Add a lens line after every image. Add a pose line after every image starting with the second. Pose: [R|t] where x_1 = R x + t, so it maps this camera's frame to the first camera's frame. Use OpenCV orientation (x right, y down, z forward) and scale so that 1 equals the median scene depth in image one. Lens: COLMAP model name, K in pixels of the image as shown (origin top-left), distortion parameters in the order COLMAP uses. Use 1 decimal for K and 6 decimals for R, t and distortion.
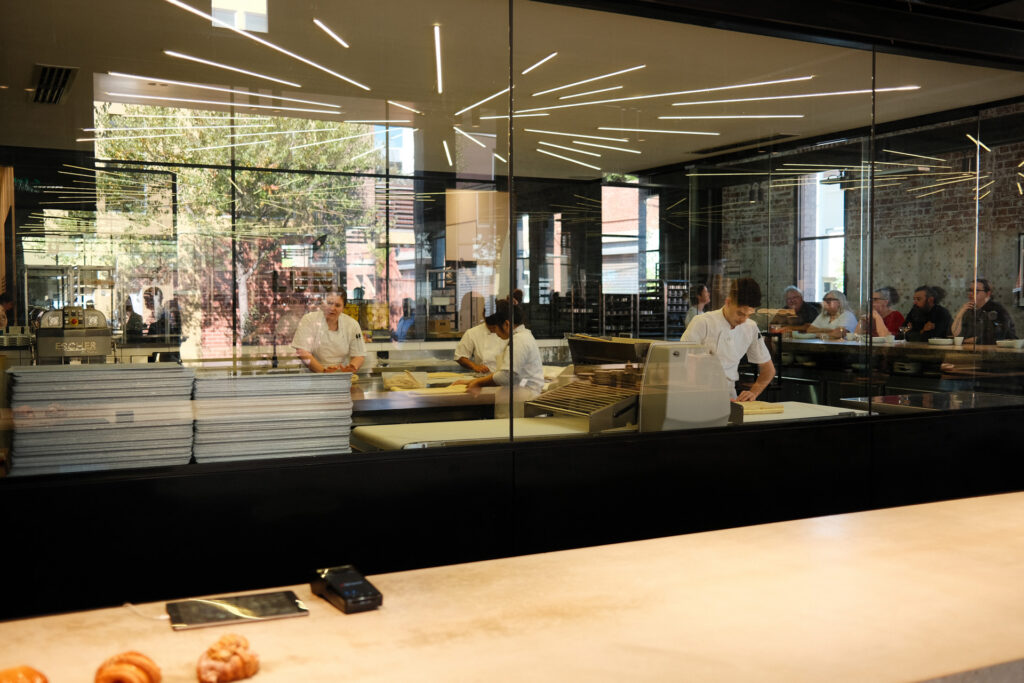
lens RADIAL K [[1044.8, 0, 516.6], [0, 1044.8, 339.1], [0, 0, 1]] dist [-0.067536, 0.154830]
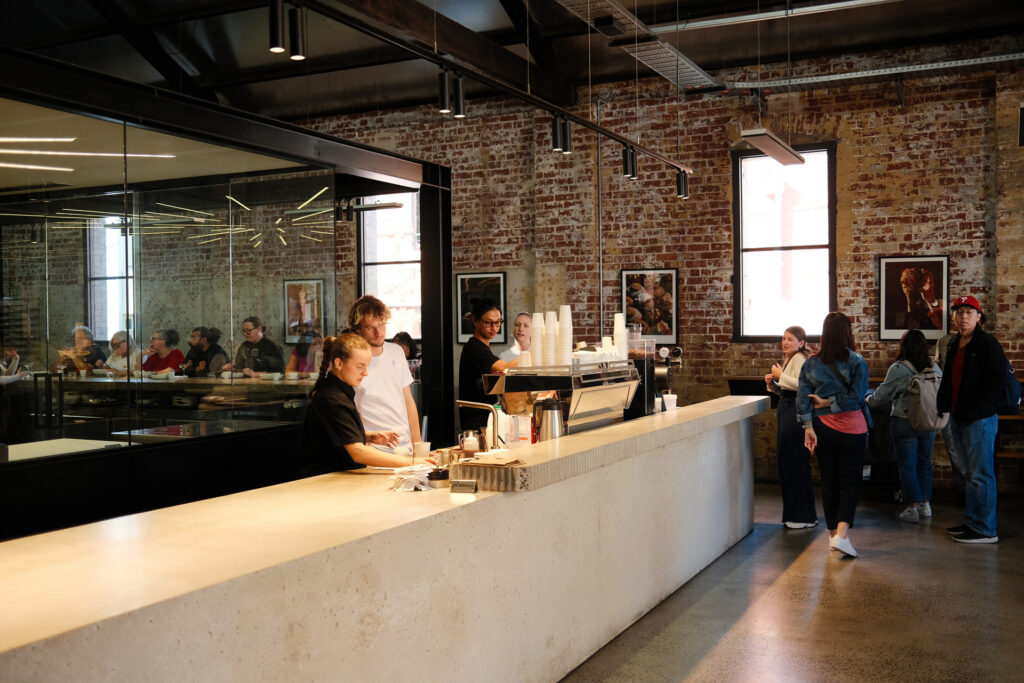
lens RADIAL K [[1044.8, 0, 516.6], [0, 1044.8, 339.1], [0, 0, 1]] dist [-0.067536, 0.154830]
pose [[0.804313, -0.009348, 0.594133, 0.006452], [0.029390, 0.999278, -0.024064, -0.000994], [-0.593479, 0.036816, 0.804007, -0.070021]]
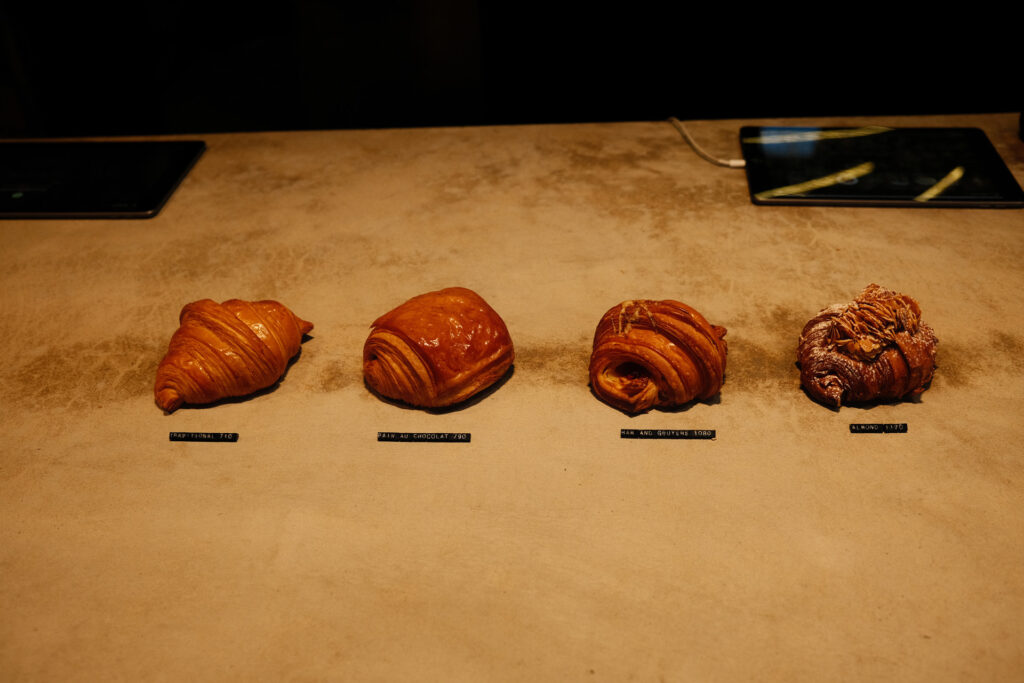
lens RADIAL K [[1044.8, 0, 516.6], [0, 1044.8, 339.1], [0, 0, 1]] dist [-0.067536, 0.154830]
pose [[0.869774, 0.240939, -0.430629, -0.031127], [0.031634, 0.843669, 0.535930, 0.008896], [0.492435, -0.479761, 0.726180, 0.085684]]
